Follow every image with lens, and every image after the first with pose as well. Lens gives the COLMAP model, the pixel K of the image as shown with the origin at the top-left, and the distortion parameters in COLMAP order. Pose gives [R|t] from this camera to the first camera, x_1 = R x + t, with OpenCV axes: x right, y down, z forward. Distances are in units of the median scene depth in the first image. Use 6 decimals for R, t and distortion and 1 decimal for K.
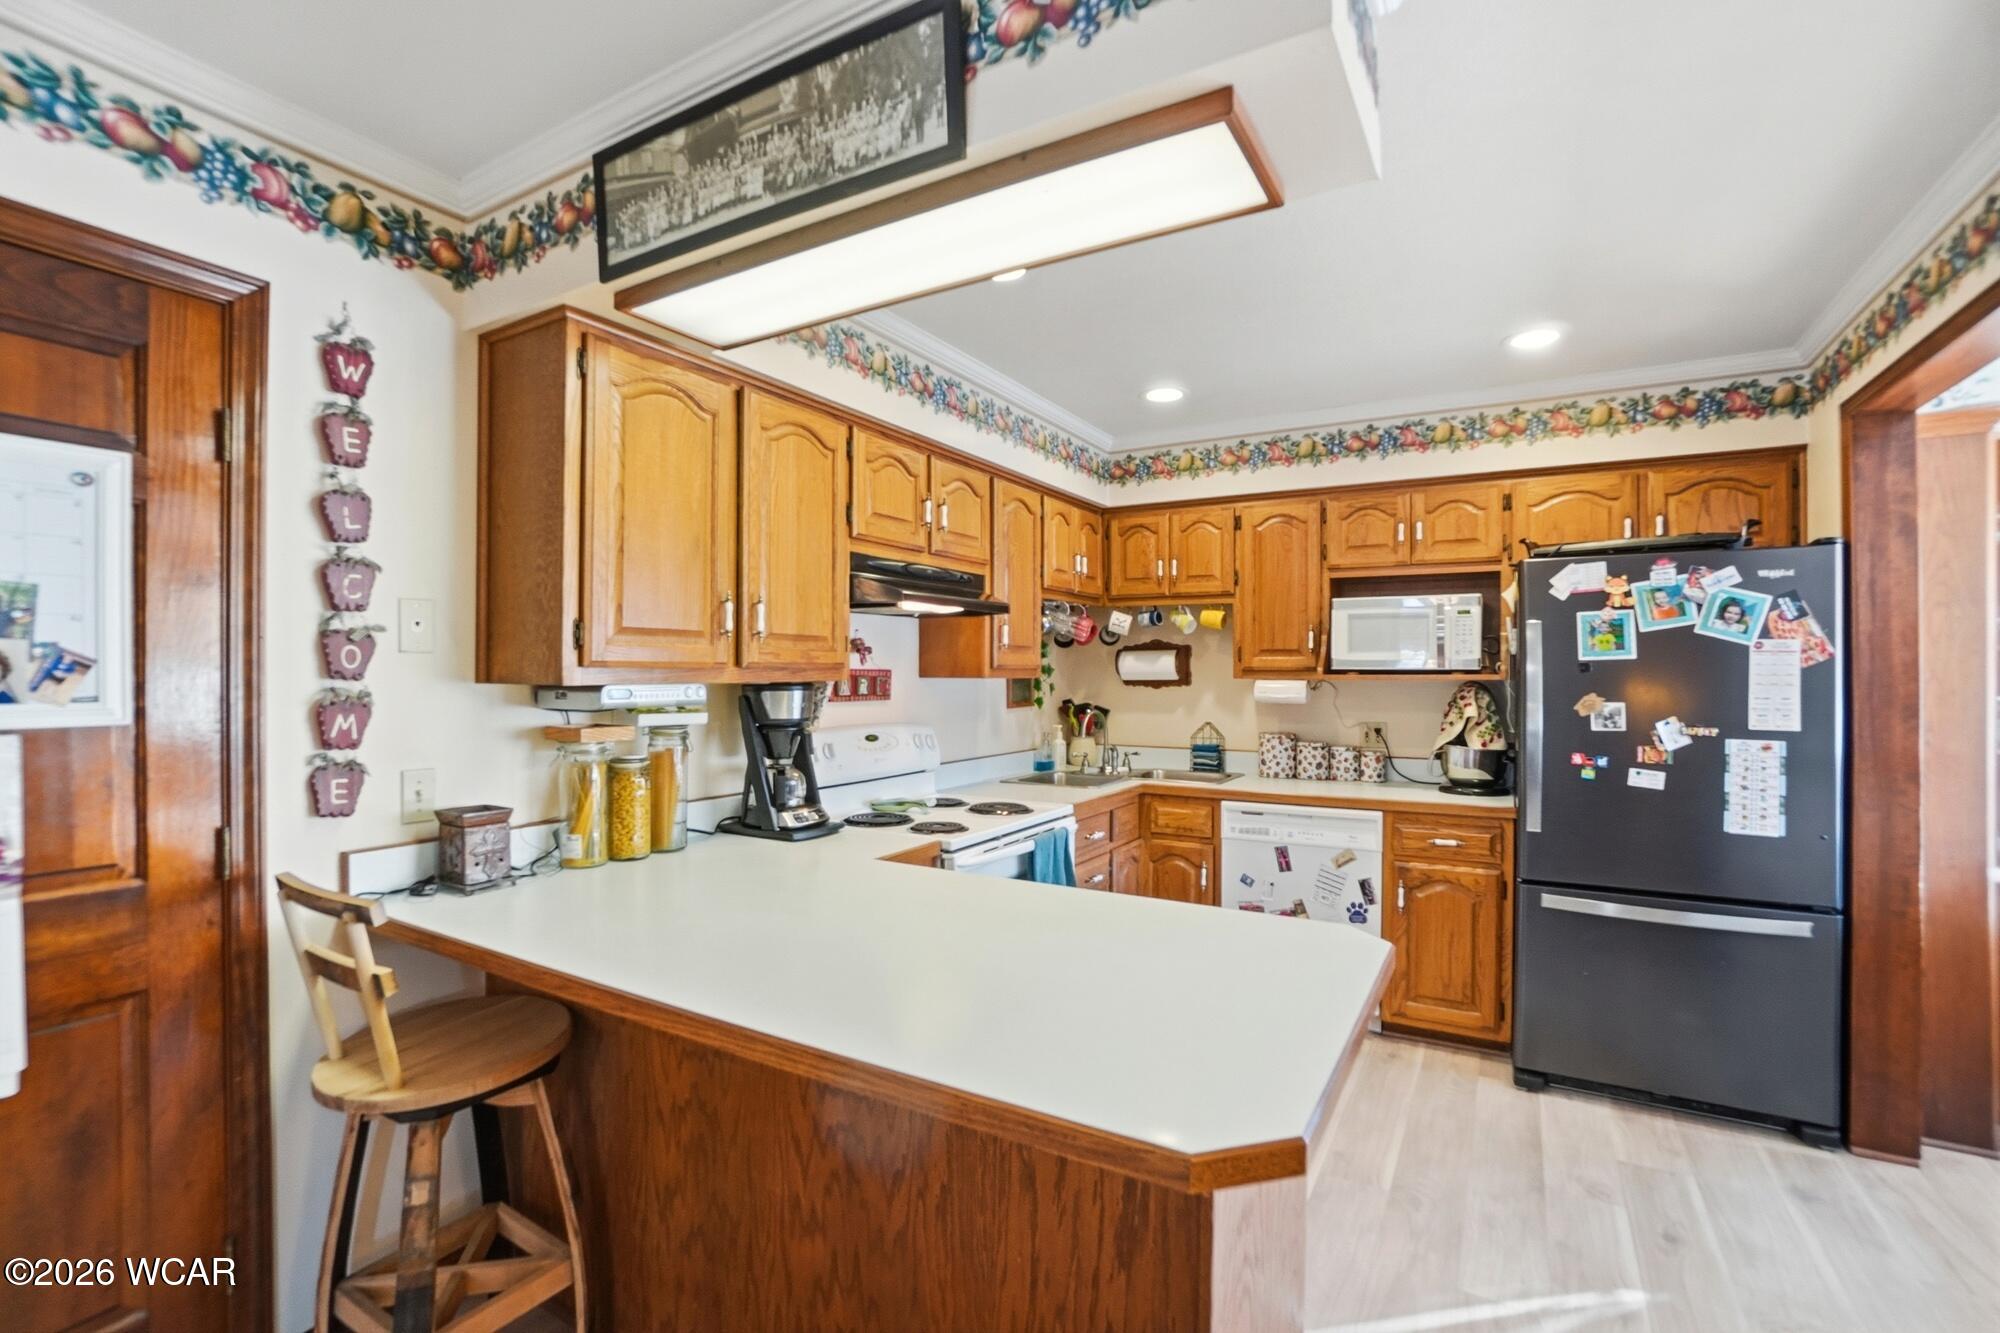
lens RADIAL K [[885.9, 0, 999.2], [0, 885.9, 677.5], [0, 0, 1]] dist [-0.063957, 0.024259]
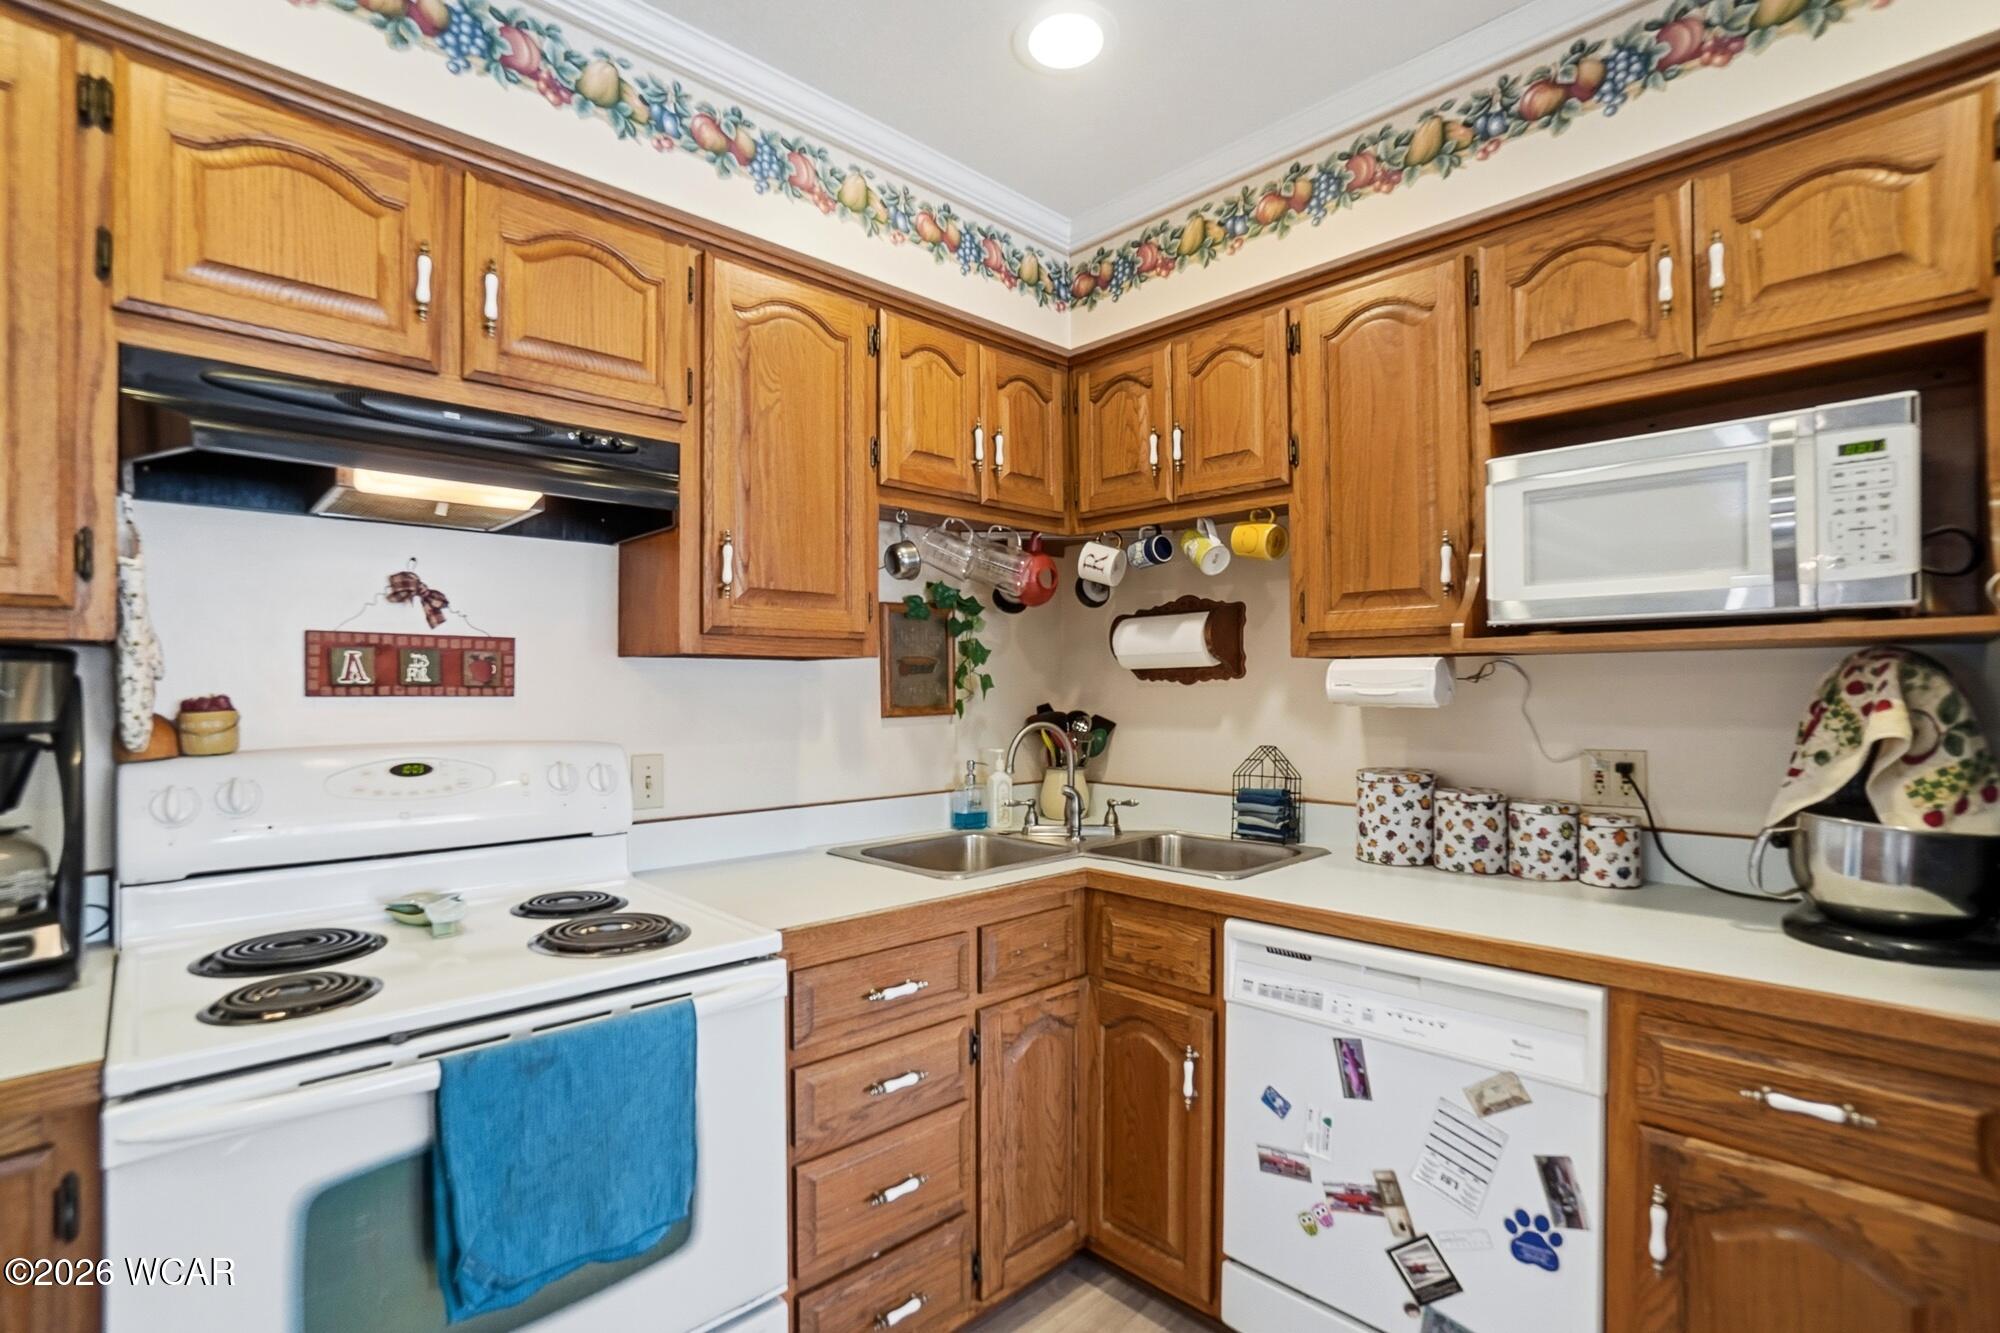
lens RADIAL K [[922.7, 0, 990.8], [0, 922.7, 691.9], [0, 0, 1]] dist [-0.067597, 0.027078]
pose [[0.962939, -0.004538, -0.269680, 0.284556], [0.003200, 0.999980, -0.005402, 0.026458], [0.269700, 0.004339, 0.962935, 0.549742]]
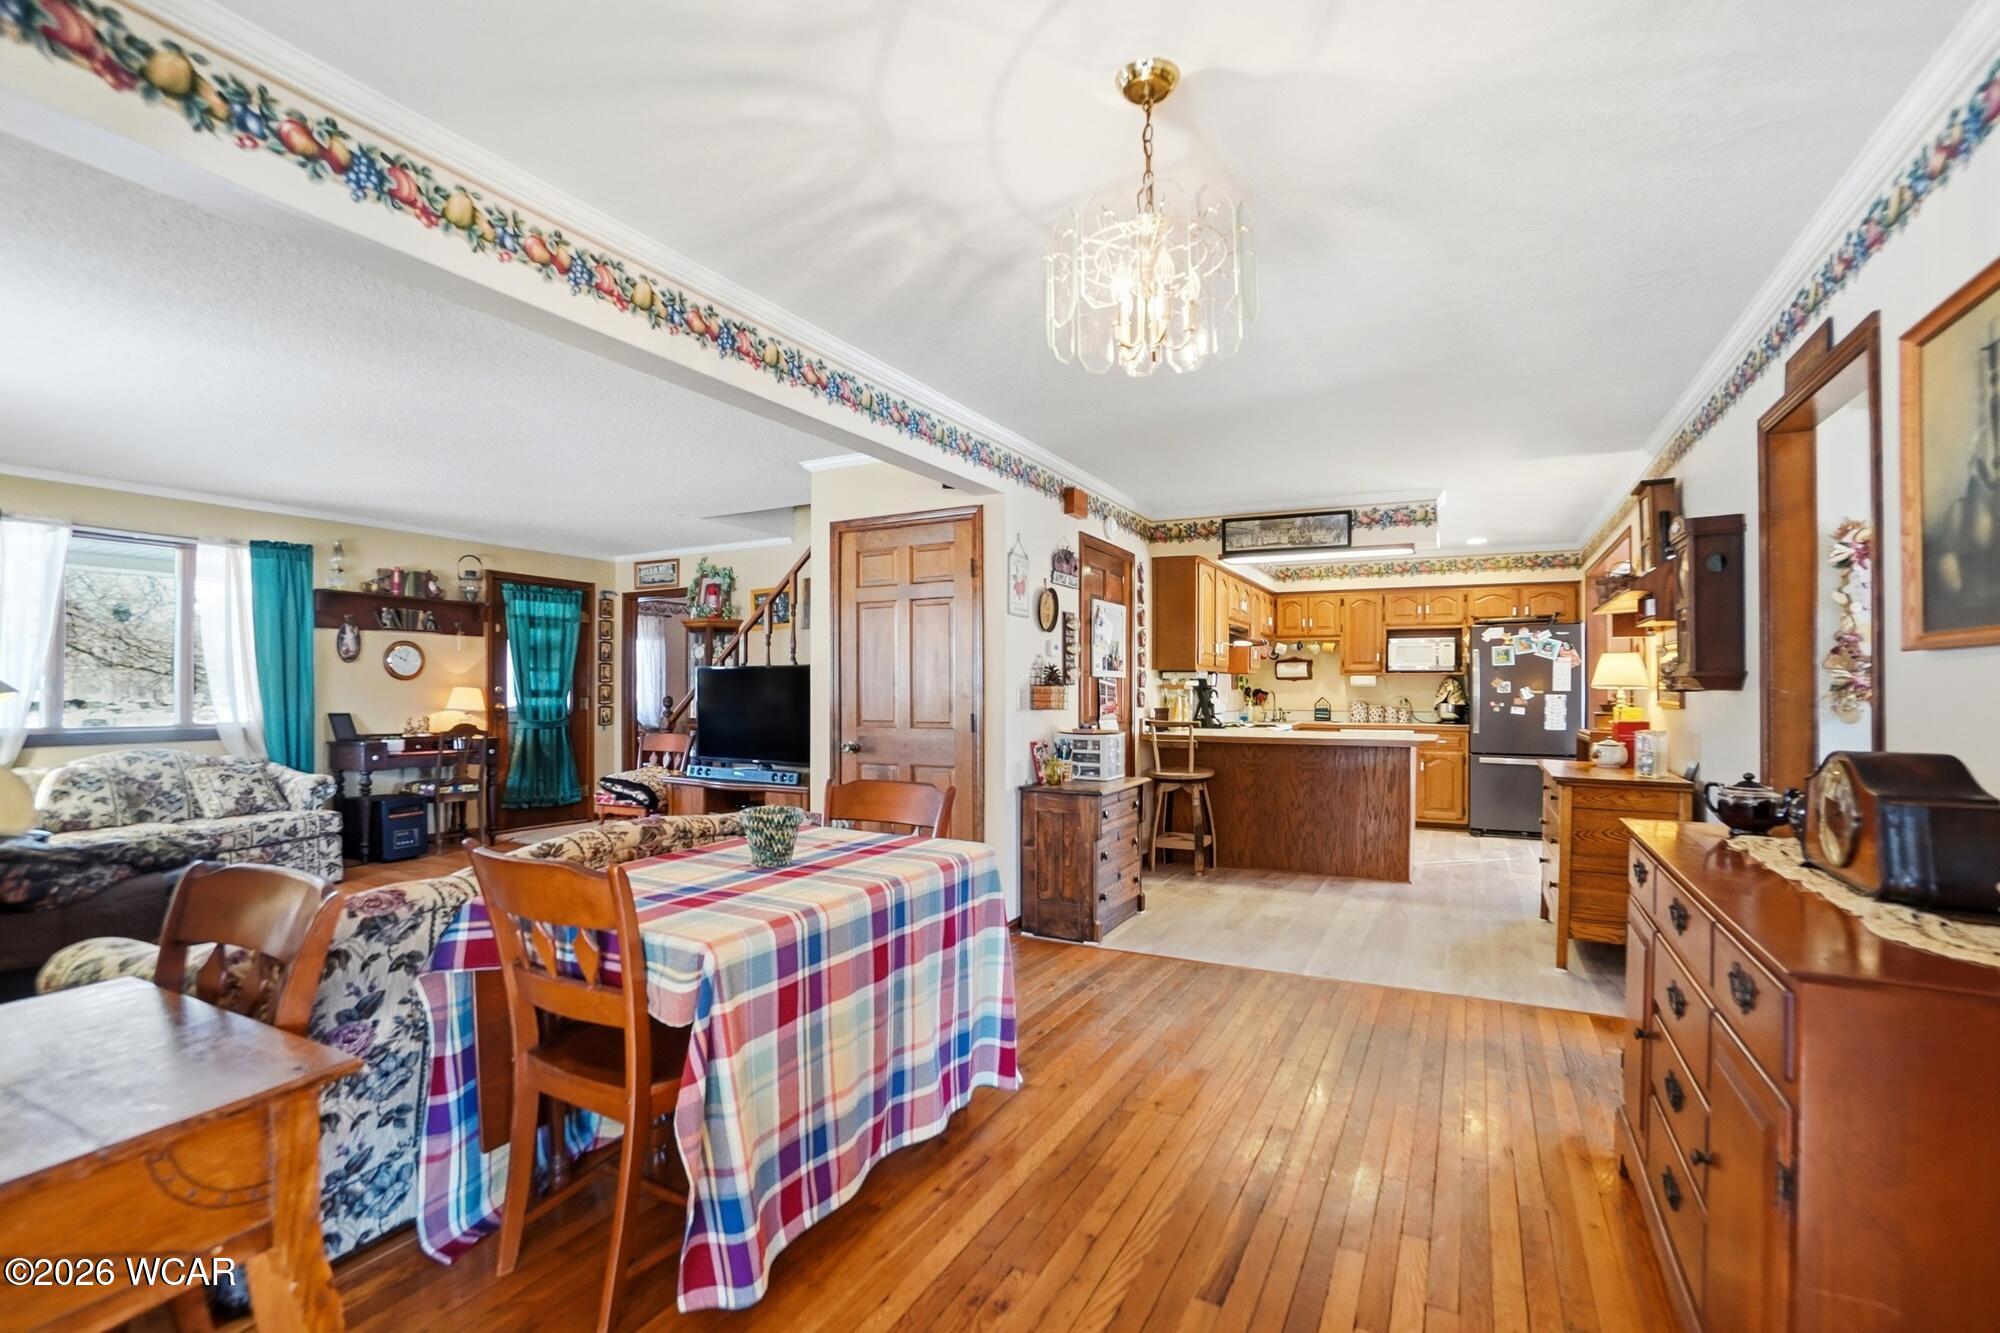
lens RADIAL K [[893.5, 0, 1006.8], [0, 893.5, 692.4], [0, 0, 1]] dist [-0.045161, 0.000292]
pose [[0.998412, 0.001200, 0.056317, -0.775484], [-0.001137, 0.999999, -0.001147, 0.054600], [-0.056318, 0.001082, 0.998412, -1.292500]]
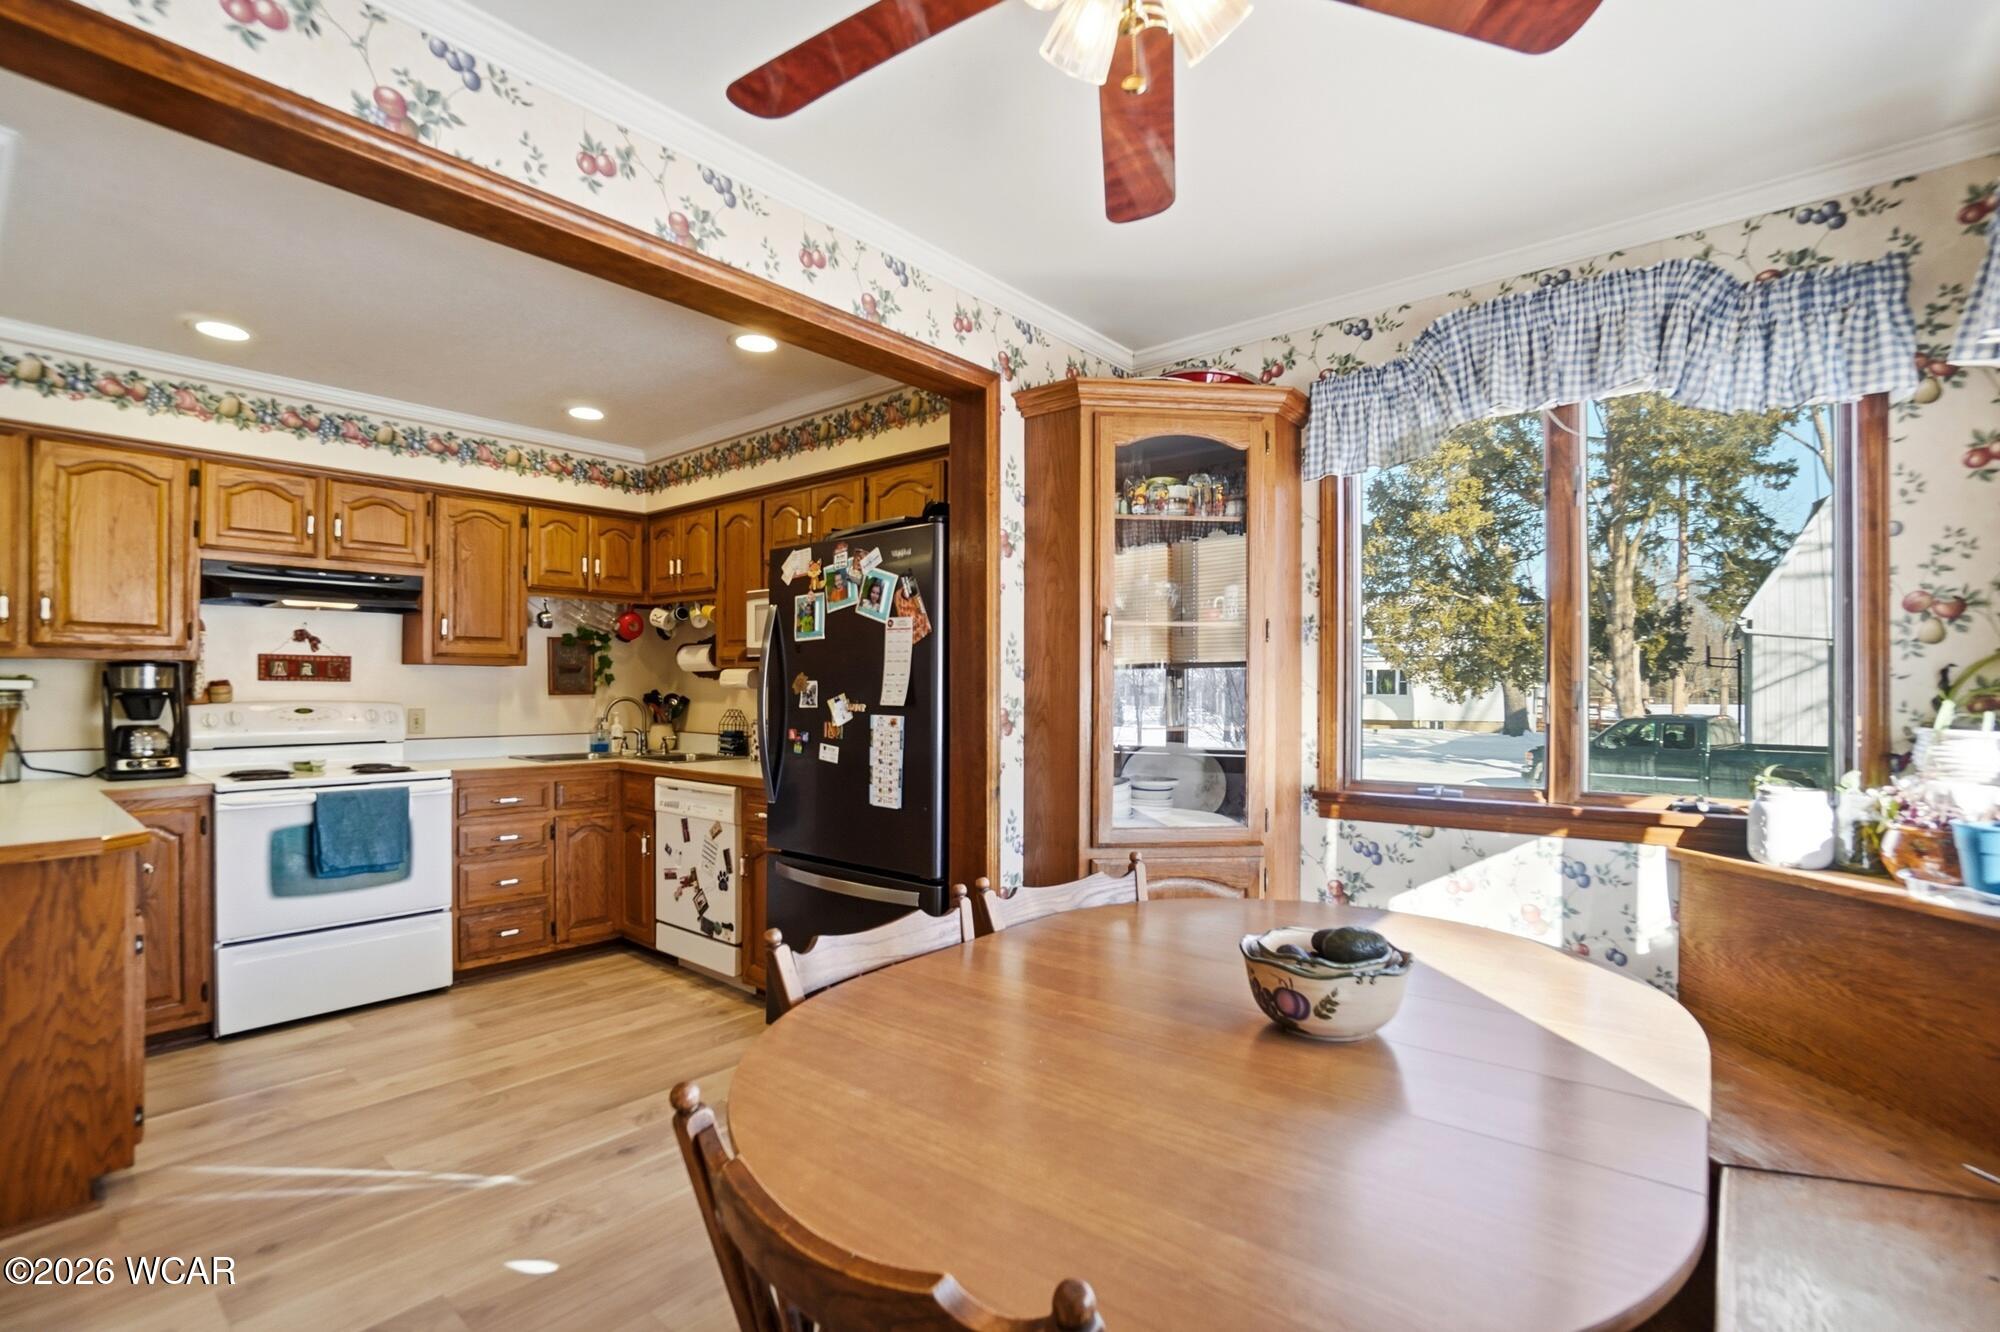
lens RADIAL K [[910.2, 0, 998.6], [0, 910.2, 690.8], [0, 0, 1]] dist [-0.066075, 0.018904]
pose [[0.987576, 0.005678, -0.157037, 0.918905], [-0.006034, 0.999980, -0.001794, 0.034545], [0.157023, 0.002720, 0.987591, -0.048871]]
